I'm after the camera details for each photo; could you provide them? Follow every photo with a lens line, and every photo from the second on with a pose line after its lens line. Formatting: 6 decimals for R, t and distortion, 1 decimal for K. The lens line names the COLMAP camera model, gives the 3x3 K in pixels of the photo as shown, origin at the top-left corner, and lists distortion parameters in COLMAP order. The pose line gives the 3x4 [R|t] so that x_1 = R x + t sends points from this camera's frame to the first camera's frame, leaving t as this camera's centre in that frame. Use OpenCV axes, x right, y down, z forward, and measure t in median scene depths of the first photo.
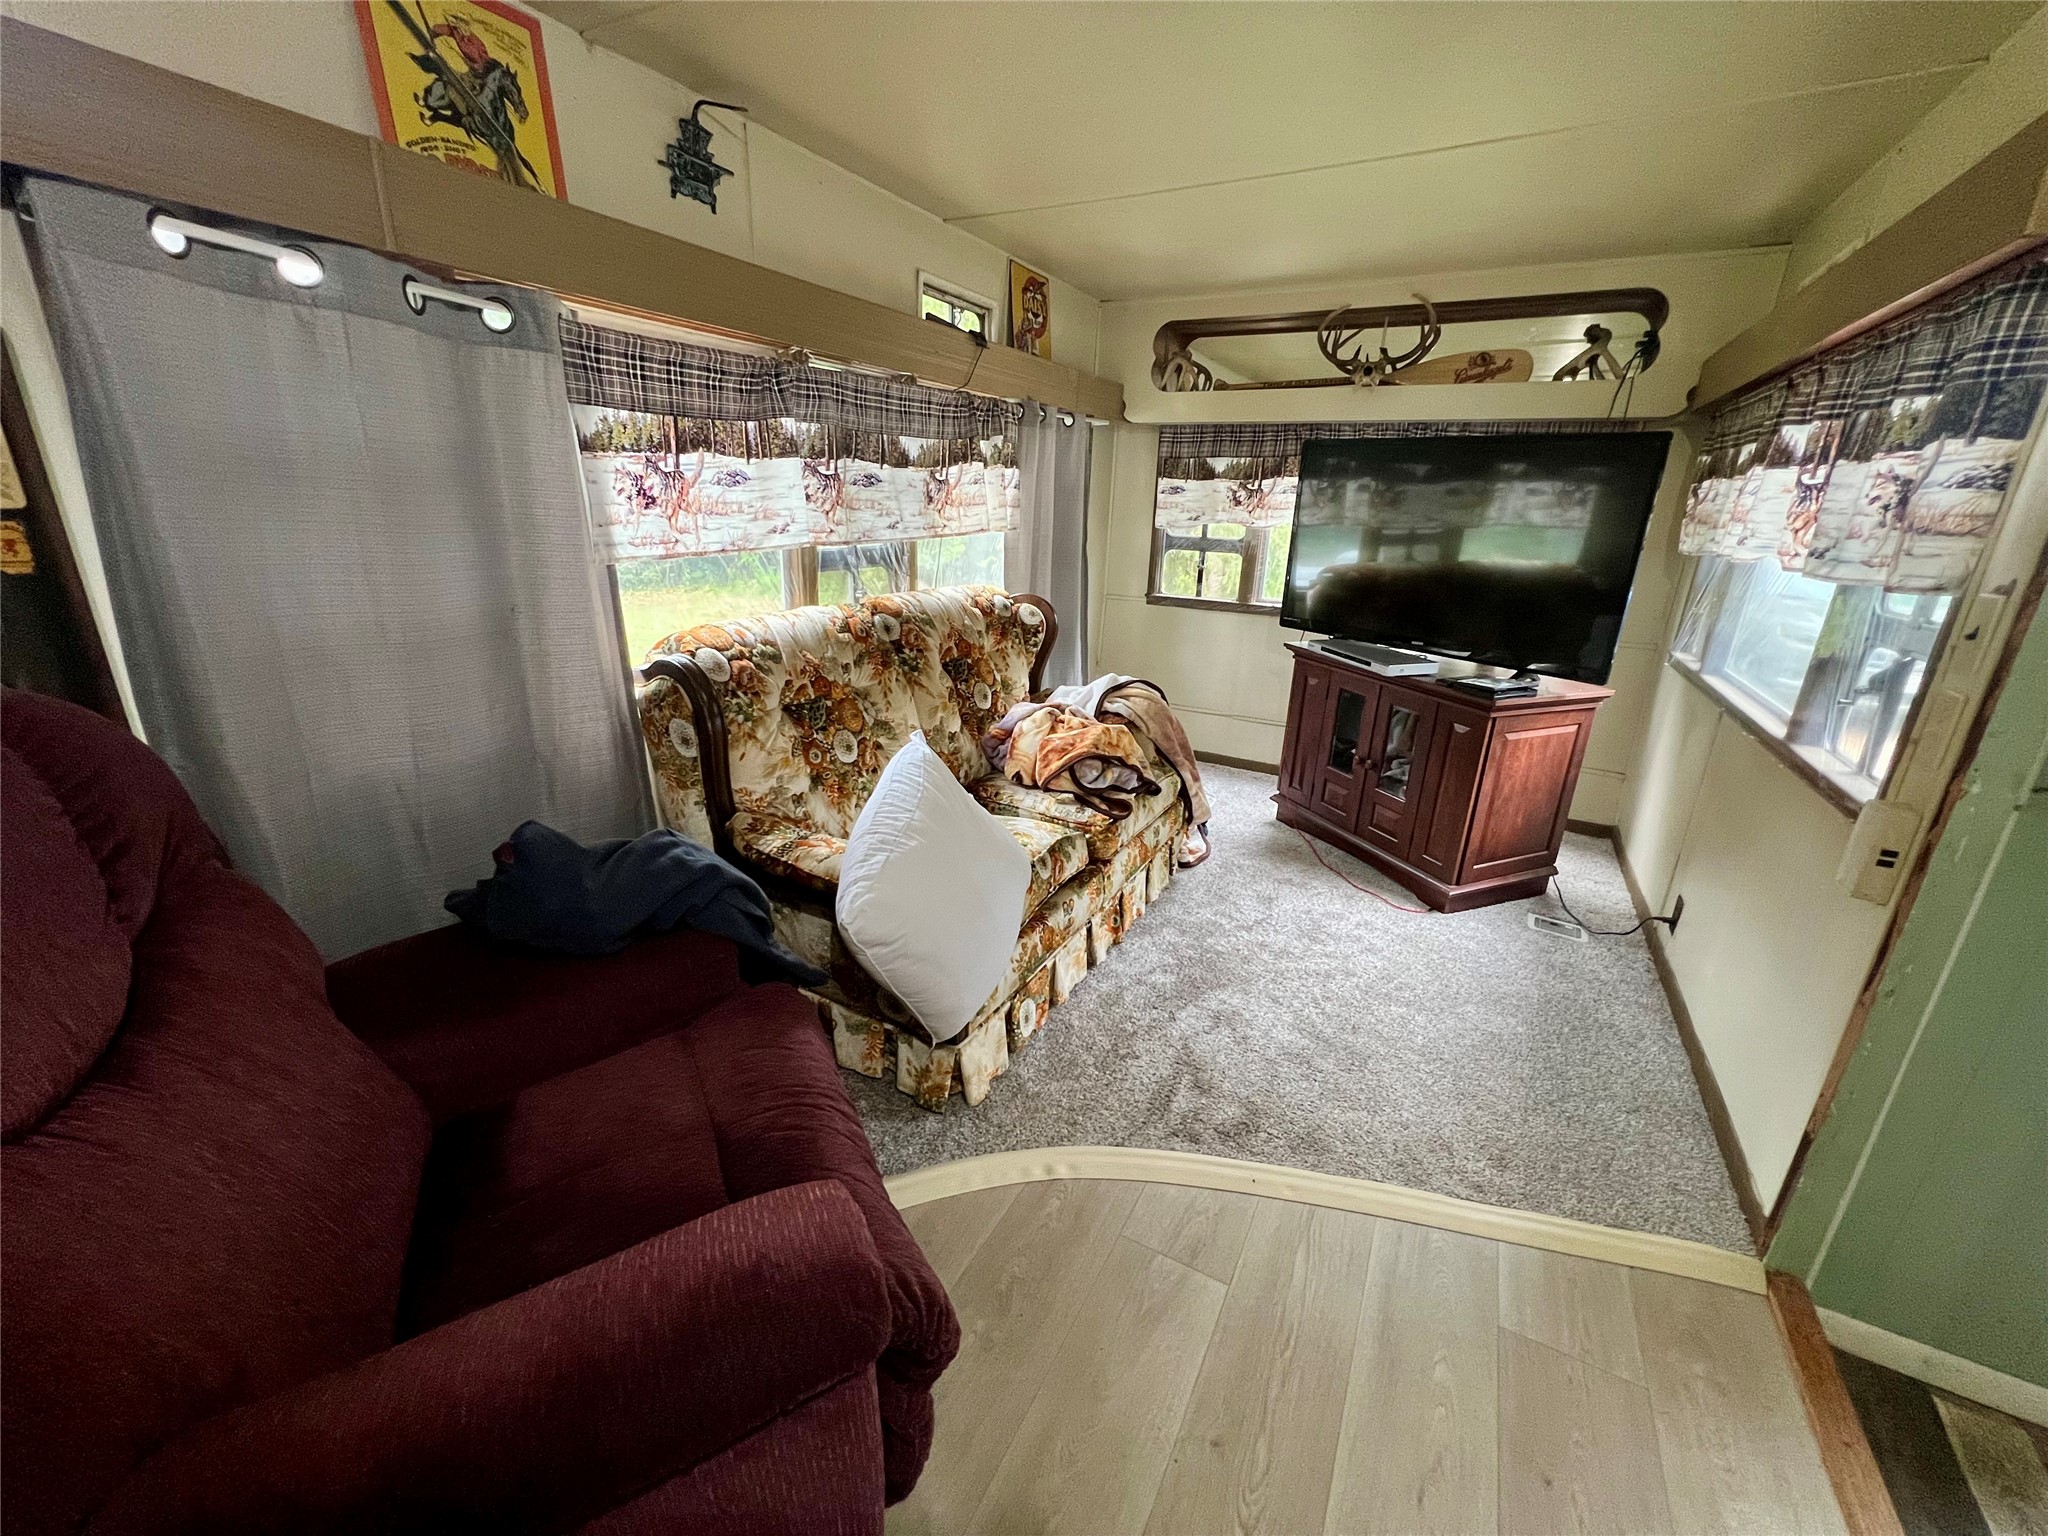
lens RADIAL K [[813.8, 0, 1016.6], [0, 813.8, 756.8], [0, 0, 1]] dist [-0.001507, -0.000013]
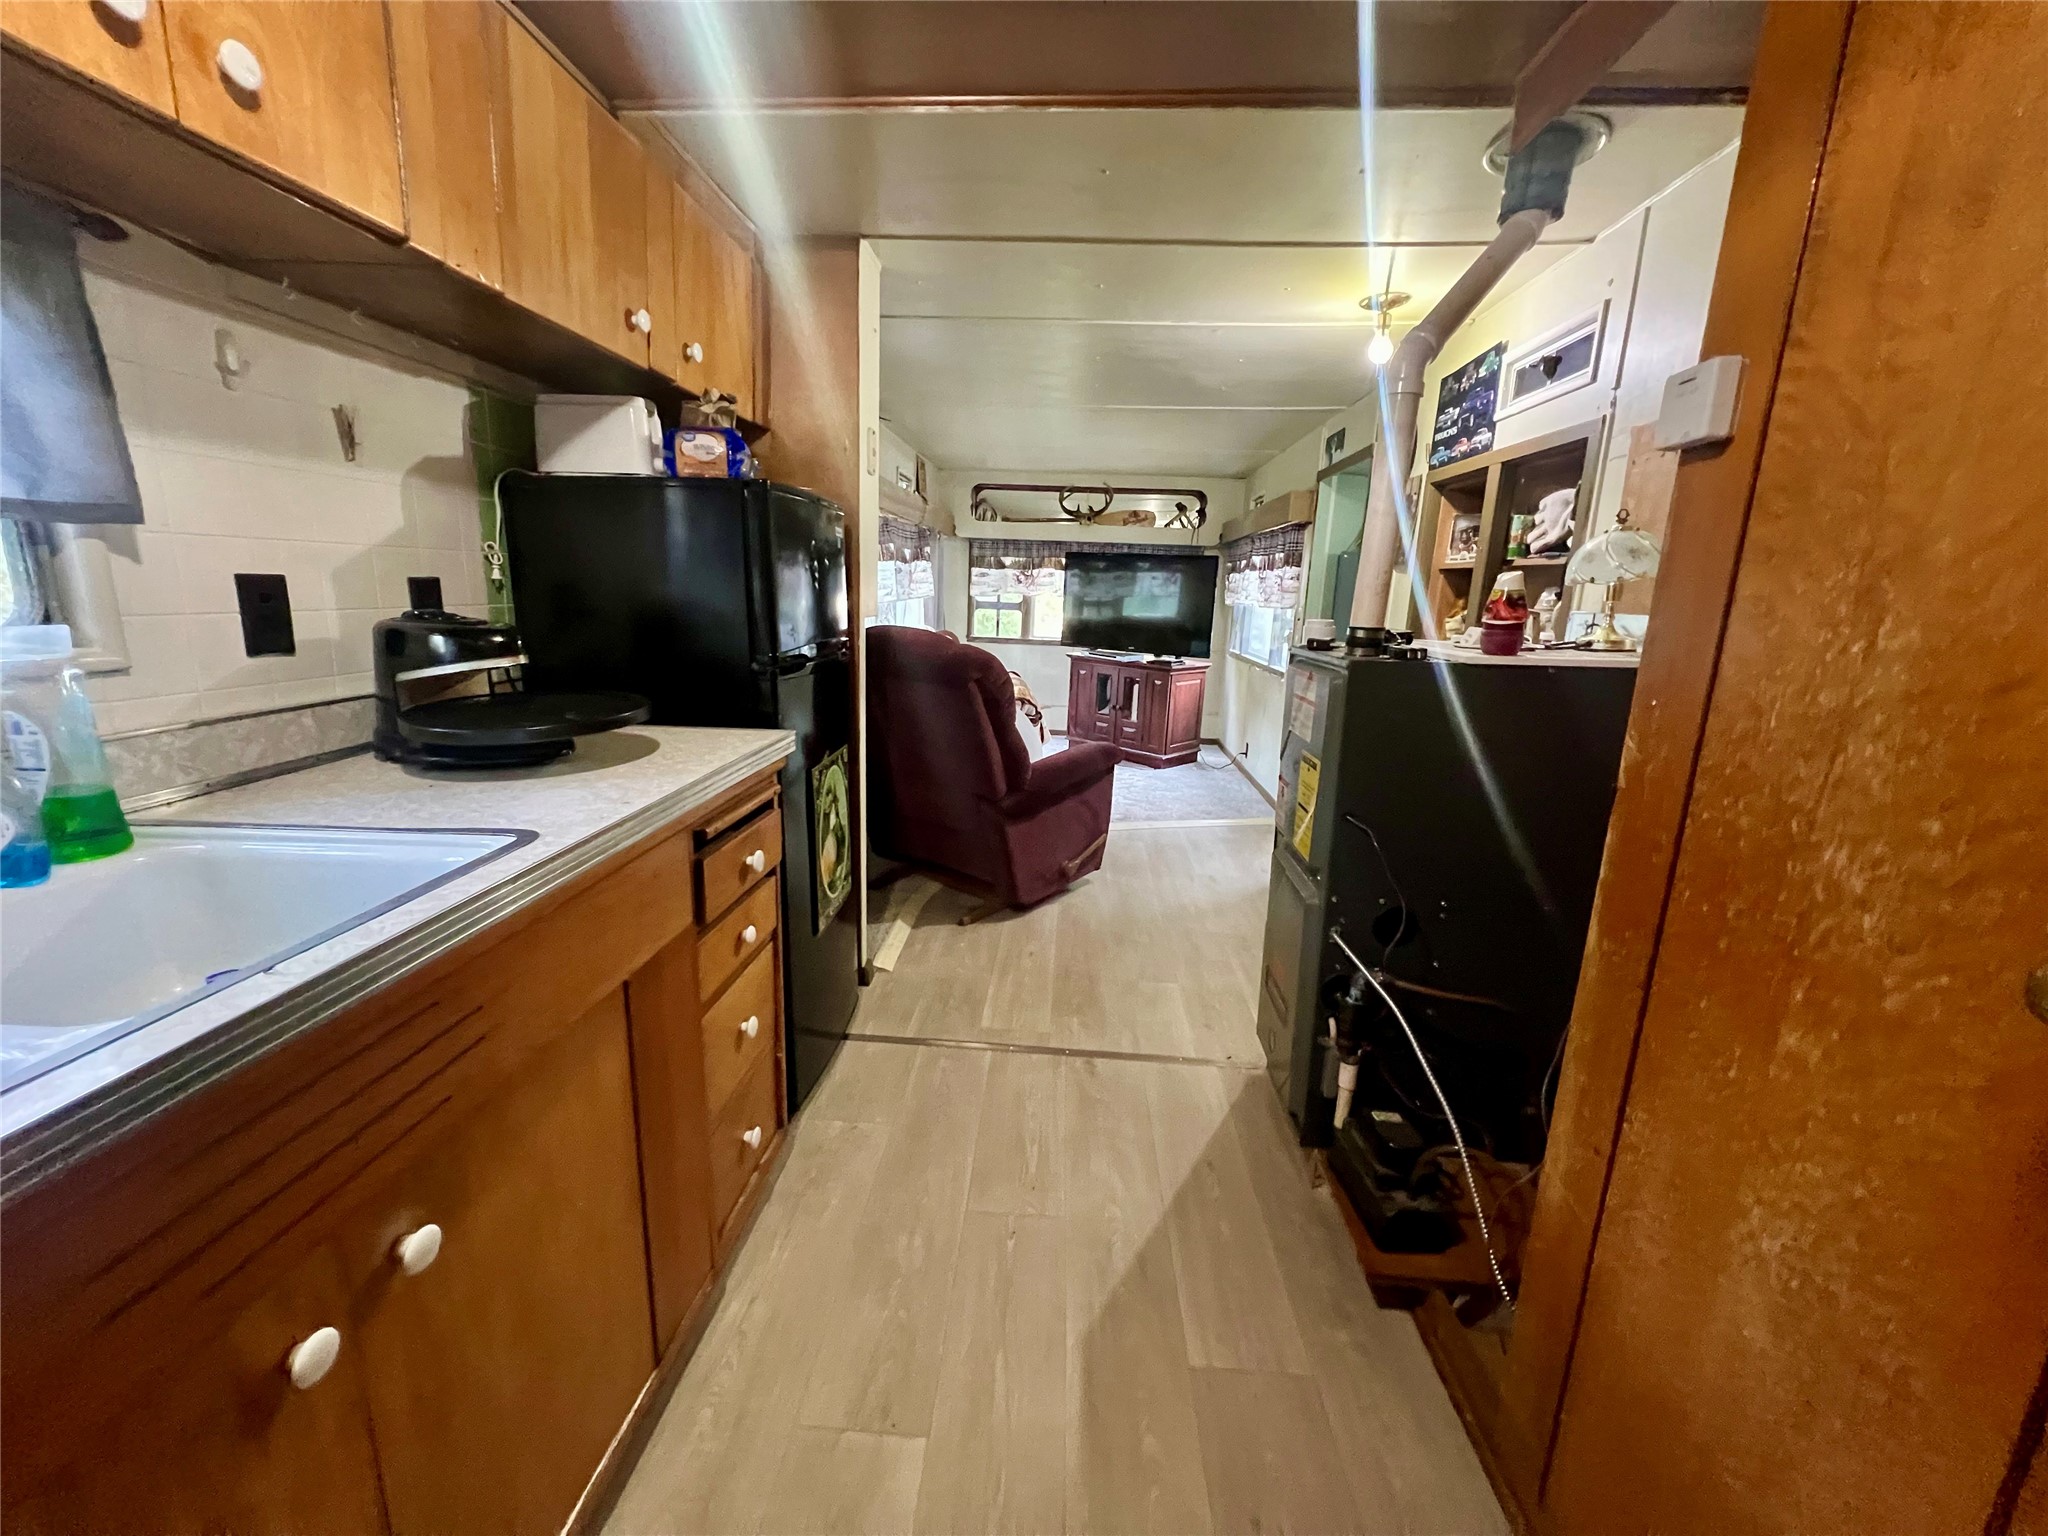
lens RADIAL K [[813.8, 0, 1016.6], [0, 813.8, 756.8], [0, 0, 1]] dist [-0.001507, -0.000013]
pose [[0.906322, -0.079659, 0.415012, -0.562833], [0.117256, 0.990915, -0.065870, 0.203520], [-0.405994, 0.108362, 0.907428, -0.634474]]
